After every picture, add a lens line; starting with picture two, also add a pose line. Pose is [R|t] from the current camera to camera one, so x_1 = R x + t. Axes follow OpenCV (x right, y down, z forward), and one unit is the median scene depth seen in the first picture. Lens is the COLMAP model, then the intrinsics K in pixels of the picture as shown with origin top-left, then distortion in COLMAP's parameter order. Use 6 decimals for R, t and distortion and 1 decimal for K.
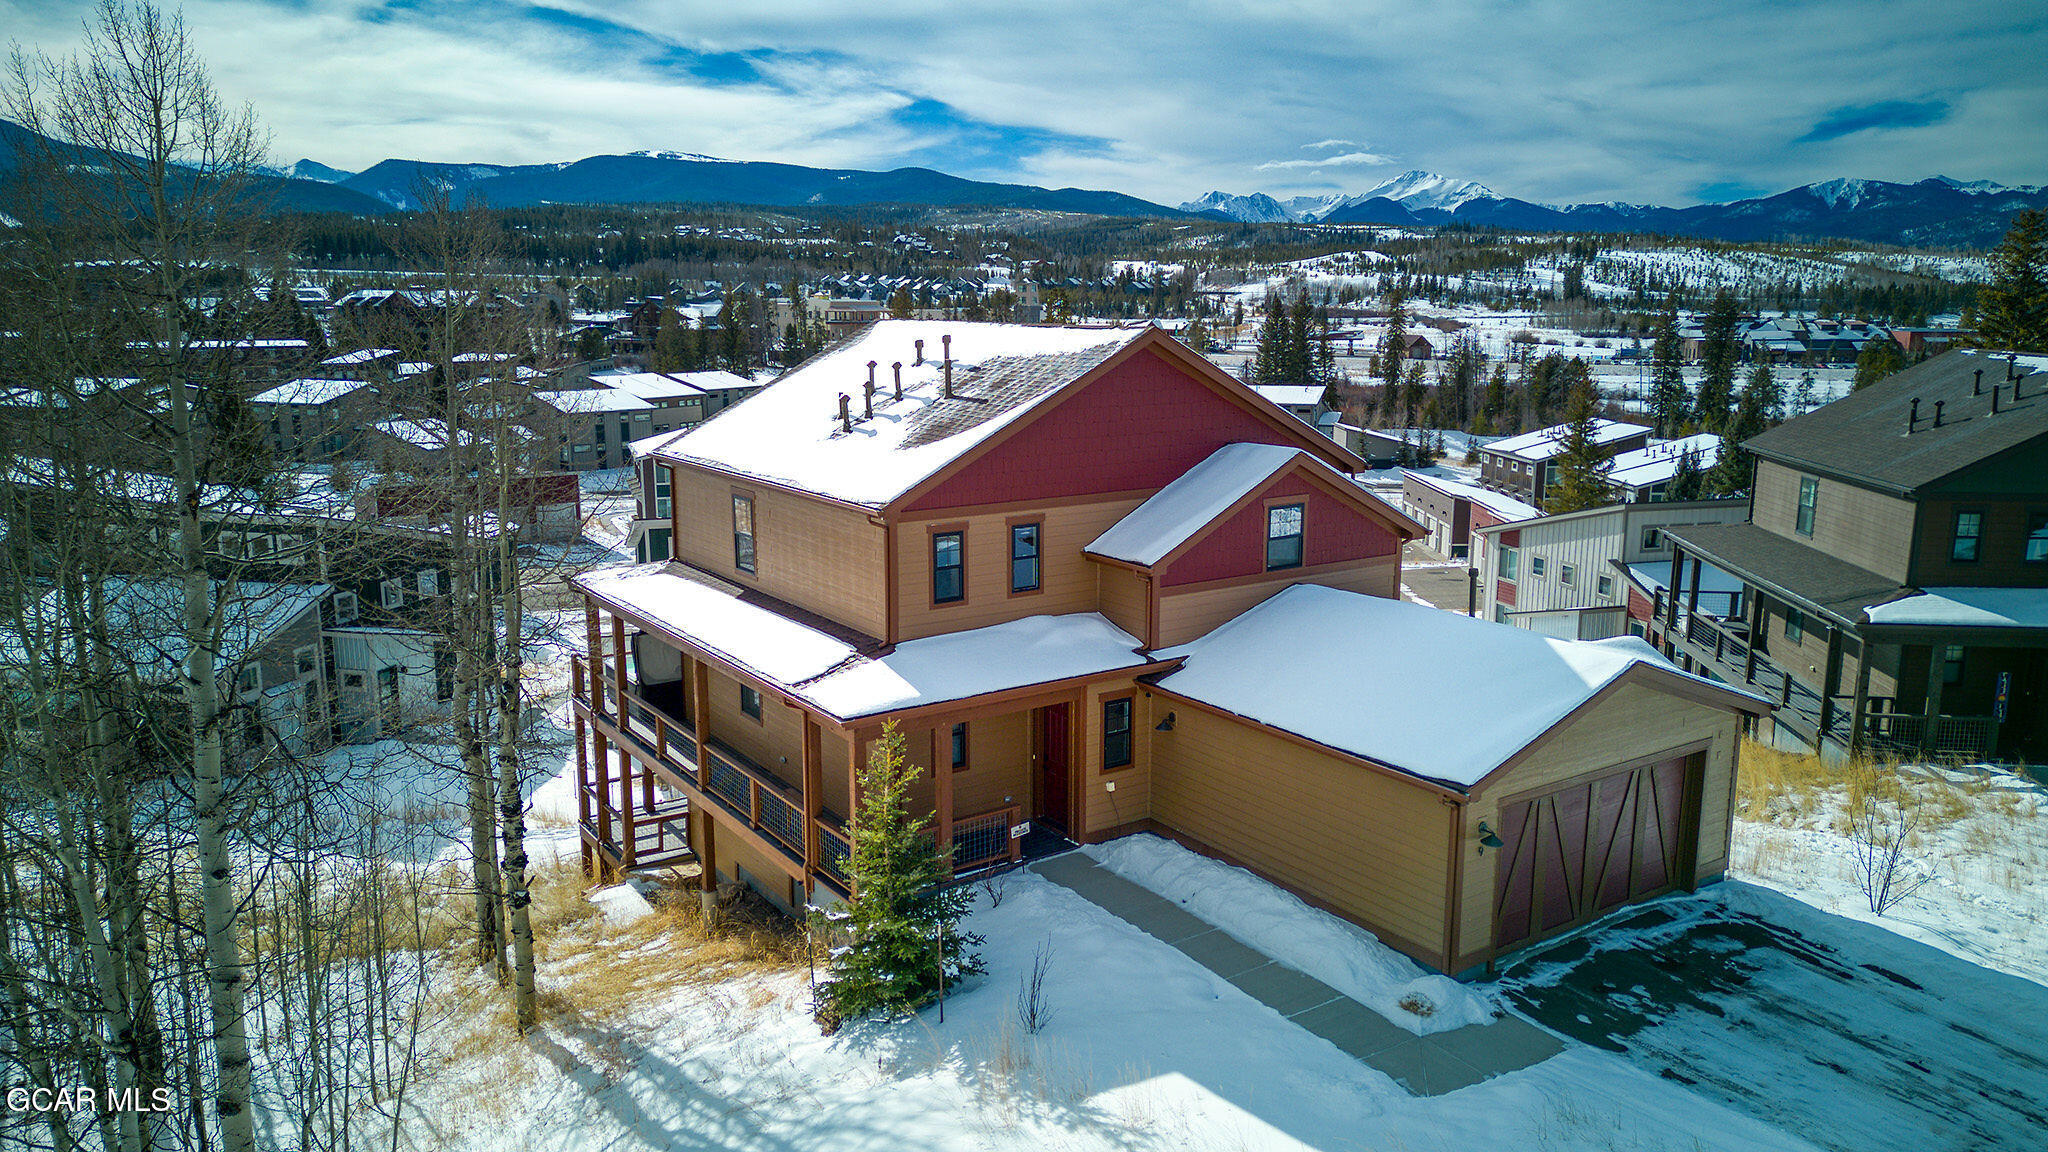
lens RADIAL K [[1431.1, 0, 1024.0], [0, 1431.1, 576.0], [0, 0, 1]] dist [0.086950, -0.089201]
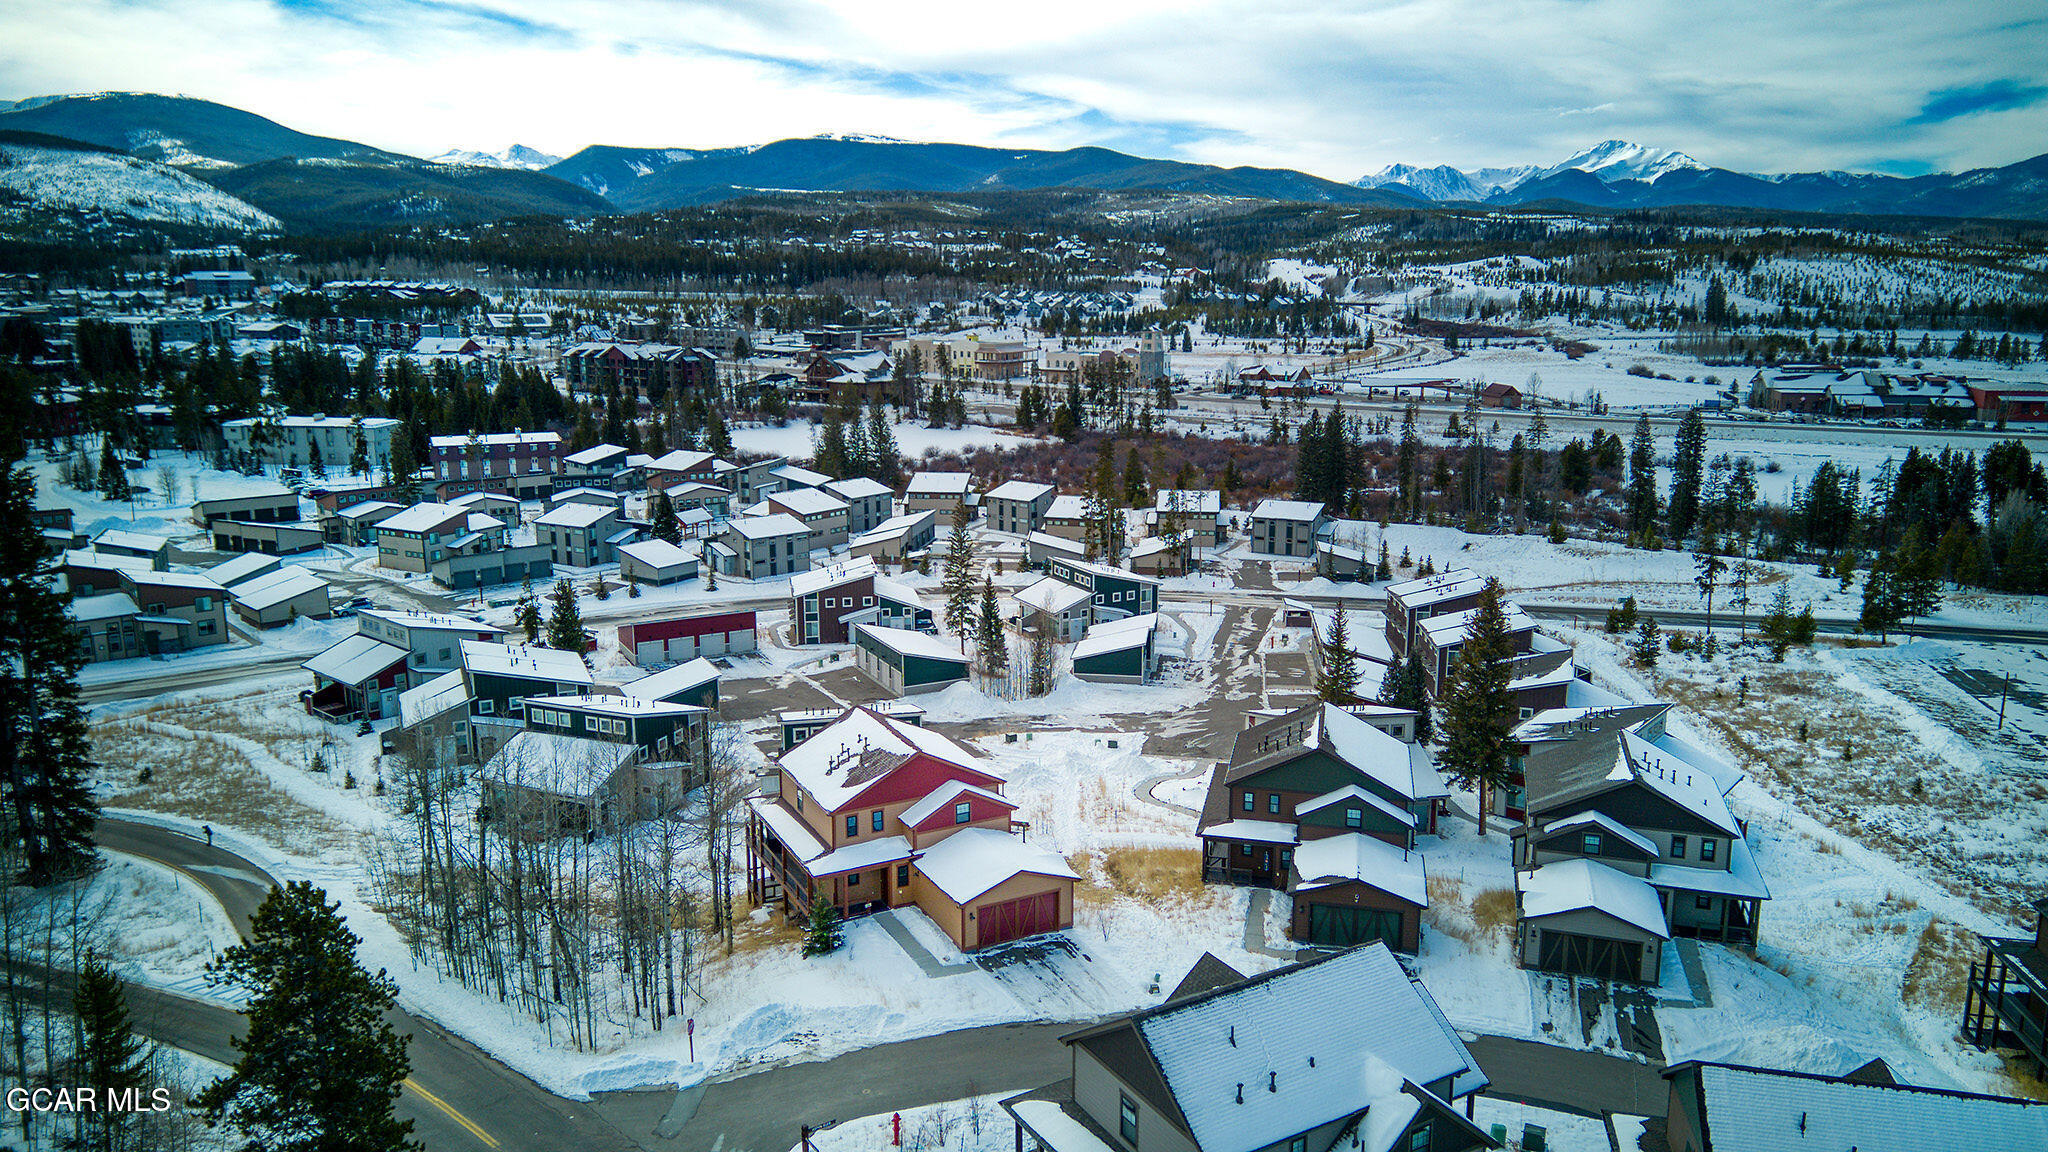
lens RADIAL K [[1431.1, 0, 1024.0], [0, 1431.1, 576.0], [0, 0, 1]] dist [0.086950, -0.089201]
pose [[0.992852, 0.023884, -0.116935, 0.641005], [-0.021648, 0.999558, 0.020352, -0.589012], [0.117369, -0.017675, 0.992931, -2.024740]]
